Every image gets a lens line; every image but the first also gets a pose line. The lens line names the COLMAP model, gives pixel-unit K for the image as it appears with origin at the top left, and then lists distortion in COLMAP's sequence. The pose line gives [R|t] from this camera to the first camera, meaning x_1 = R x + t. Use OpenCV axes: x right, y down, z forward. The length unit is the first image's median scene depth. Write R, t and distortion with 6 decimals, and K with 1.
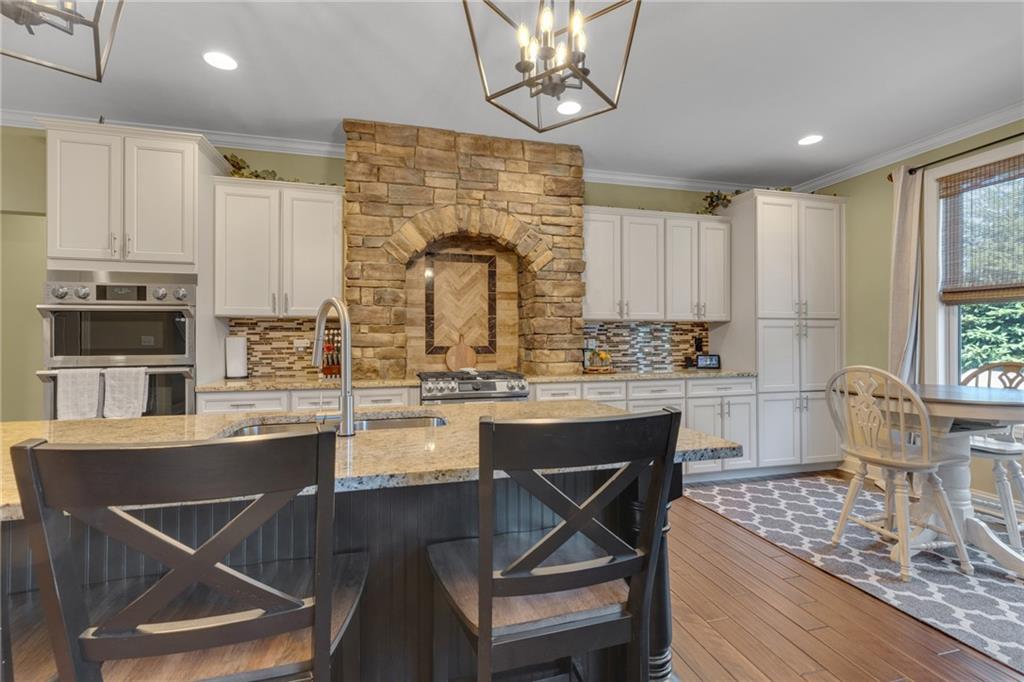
lens RADIAL K [[455.1, 0, 514.0], [0, 455.1, 336.0], [0, 0, 1]] dist [0.003934, 0.000933]
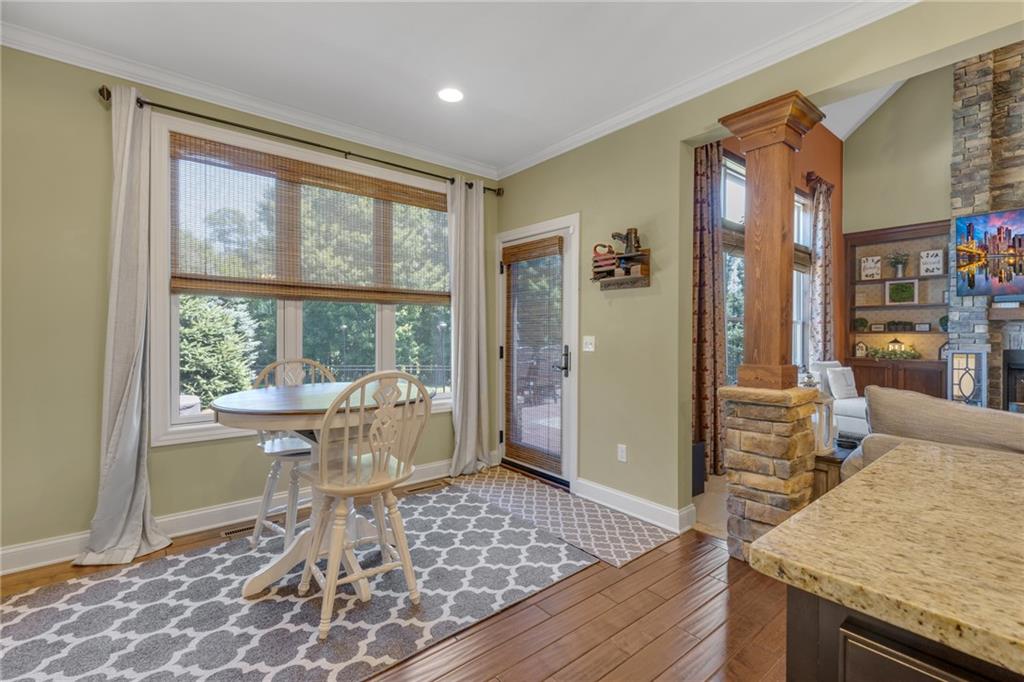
lens RADIAL K [[455.1, 0, 510.1], [0, 455.1, 339.4], [0, 0, 1]] dist [0.003934, 0.000933]
pose [[-0.406621, -0.008964, 0.913553, -0.027477], [-0.010494, 0.999932, 0.005141, 0.002826], [-0.913537, -0.007497, -0.406687, 0.778840]]
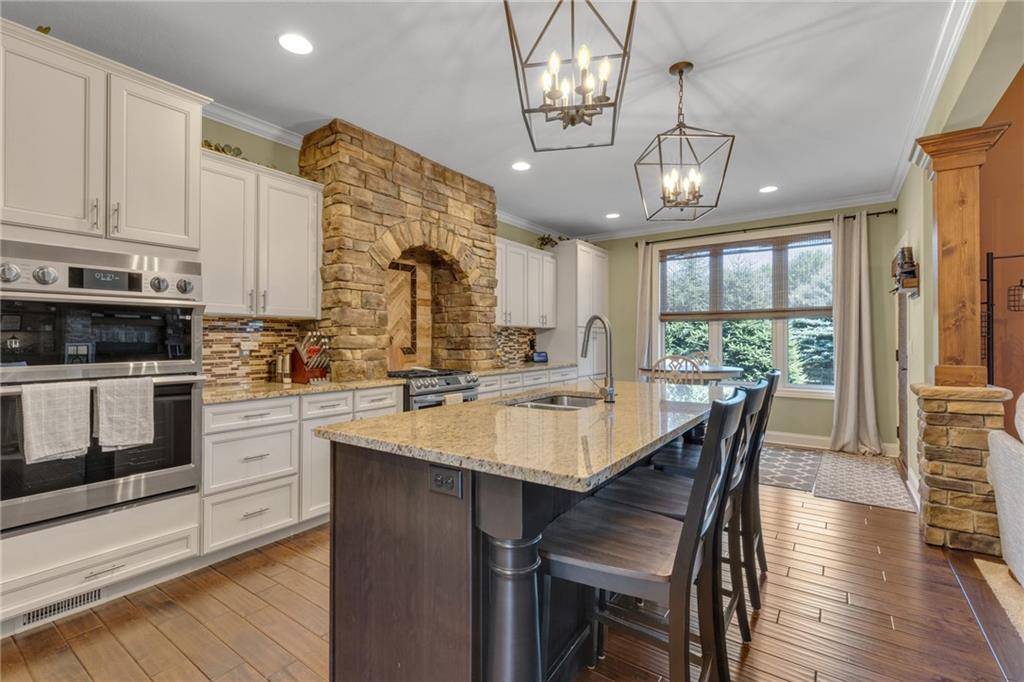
lens RADIAL K [[455.1, 0, 511.2], [0, 455.1, 338.6], [0, 0, 1]] dist [0.003934, 0.000933]
pose [[0.772217, 0.002654, 0.635354, -0.639863], [-0.003870, 0.999992, 0.000528, -0.000547], [-0.635347, -0.002866, 0.772221, -0.004871]]
